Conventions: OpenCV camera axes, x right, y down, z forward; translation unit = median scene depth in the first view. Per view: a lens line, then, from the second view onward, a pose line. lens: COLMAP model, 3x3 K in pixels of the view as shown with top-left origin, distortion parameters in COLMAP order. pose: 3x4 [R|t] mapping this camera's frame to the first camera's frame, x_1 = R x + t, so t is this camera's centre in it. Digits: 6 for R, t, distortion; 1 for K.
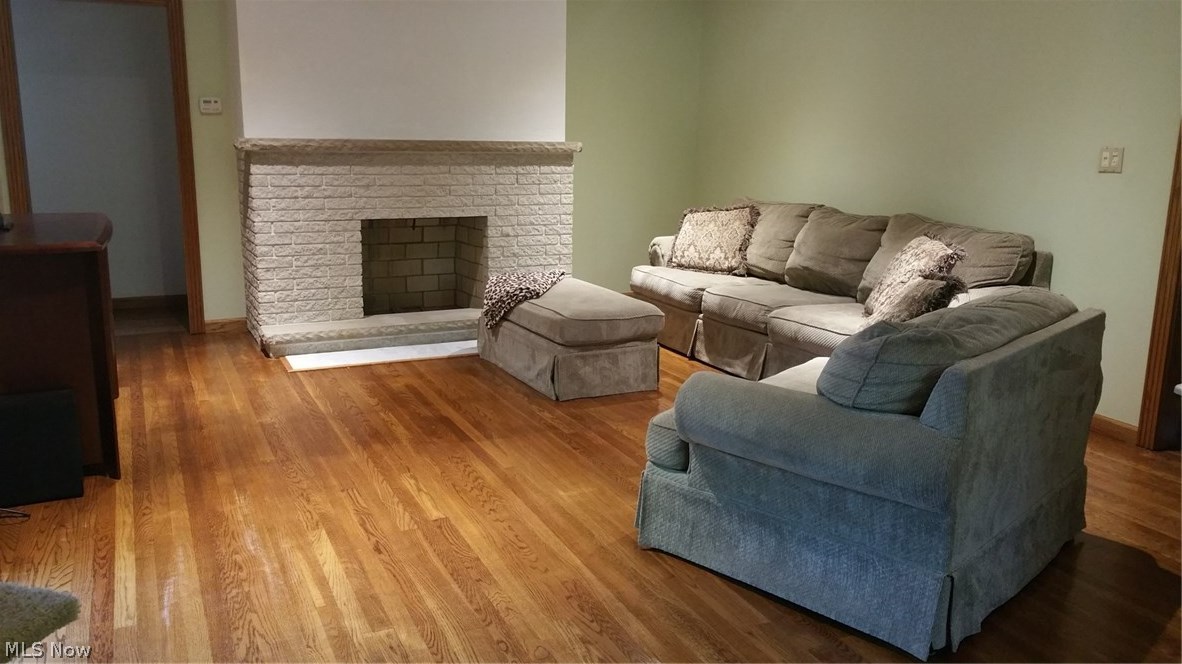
lens RADIAL K [[918.2, 0, 590.7], [0, 918.2, 327.8], [0, 0, 1]] dist [0.004503, -0.016946]
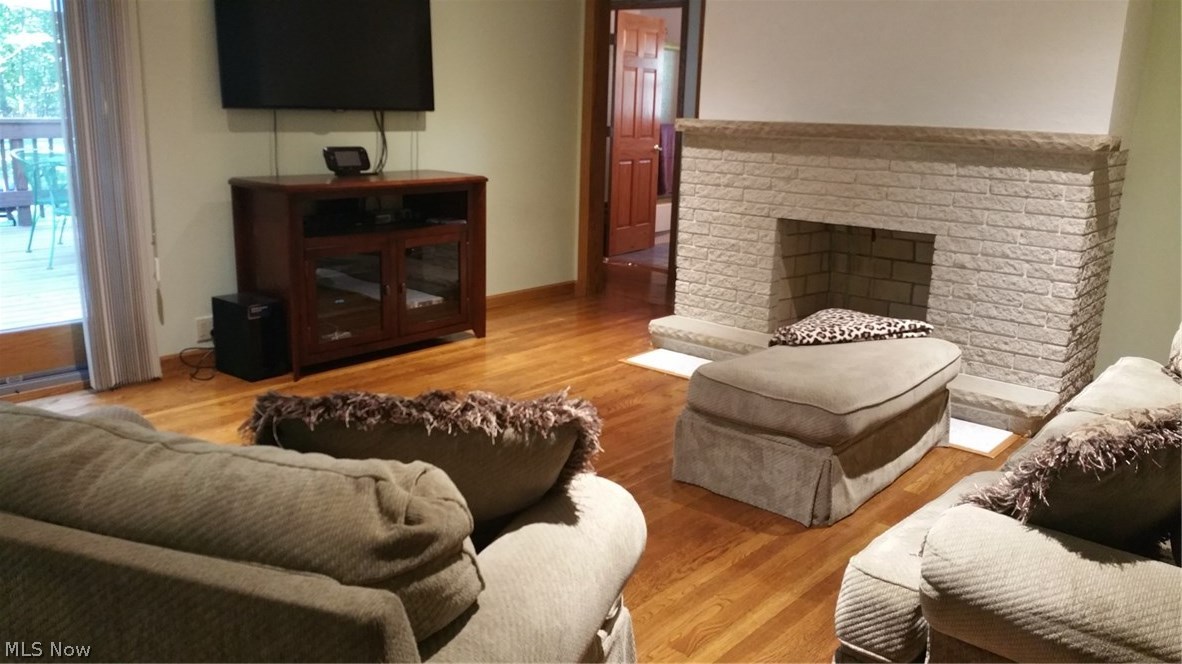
lens RADIAL K [[918.2, 0, 589.0], [0, 918.2, 334.7], [0, 0, 1]] dist [0.004503, -0.016946]
pose [[0.386519, 0.215876, -0.896661, 0.463861], [-0.211325, 0.967085, 0.141736, -0.097434], [0.897744, 0.134703, 0.419416, 0.507994]]
